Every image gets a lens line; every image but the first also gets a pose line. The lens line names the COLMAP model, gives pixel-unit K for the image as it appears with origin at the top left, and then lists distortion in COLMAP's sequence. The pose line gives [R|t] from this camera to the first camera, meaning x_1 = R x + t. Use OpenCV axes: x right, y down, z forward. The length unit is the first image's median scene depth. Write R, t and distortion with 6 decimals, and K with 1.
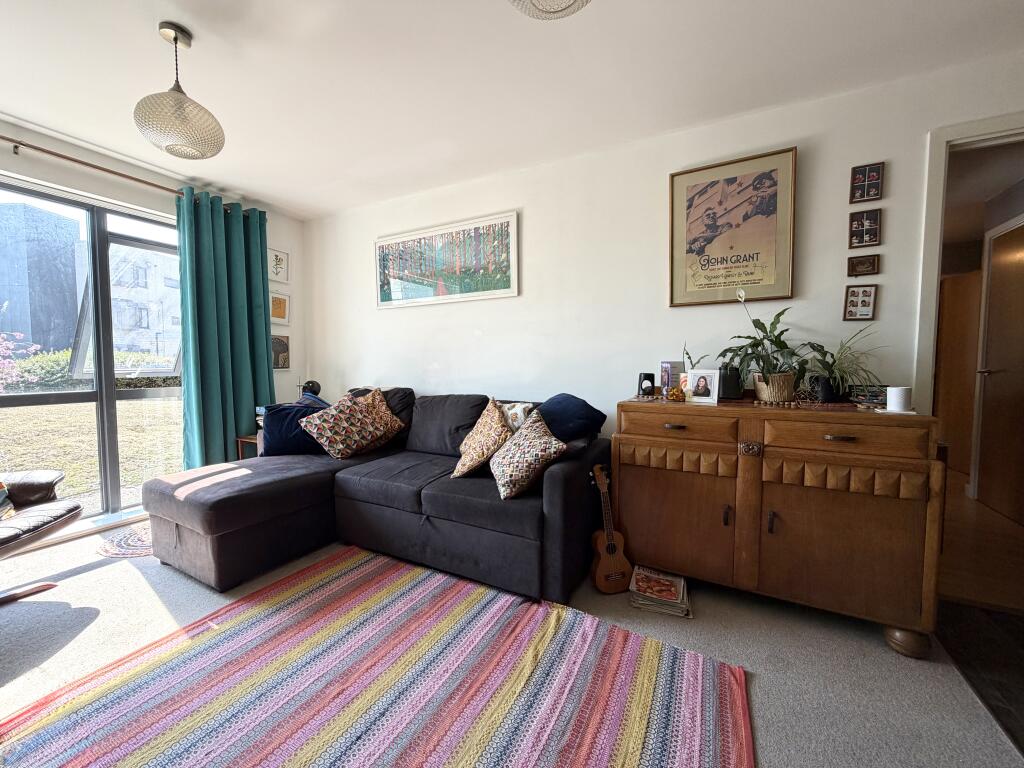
lens RADIAL K [[412.8, 0, 512.0], [0, 412.8, 384.0], [0, 0, 1]] dist [-0.001782, -0.000149]
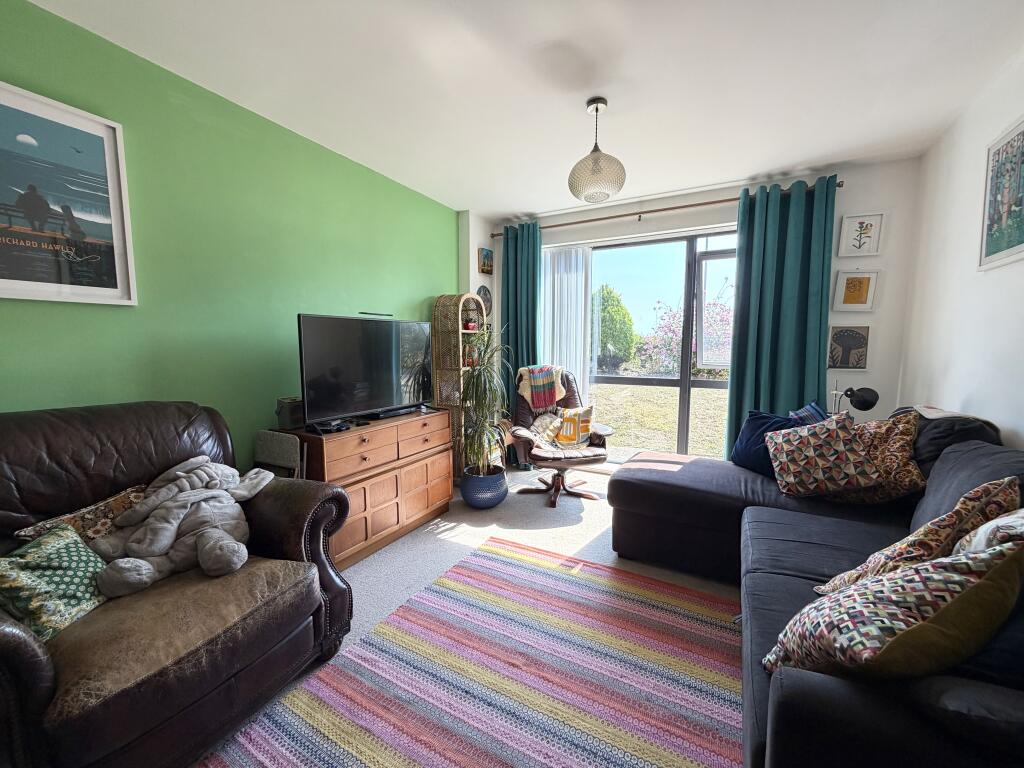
lens RADIAL K [[412.8, 0, 512.0], [0, 412.8, 384.0], [0, 0, 1]] dist [-0.001782, -0.000149]
pose [[-0.031973, 0.091938, -0.995251, 0.314372], [-0.053032, 0.994202, 0.093544, -0.060580], [0.998081, 0.055771, -0.026912, 0.484636]]
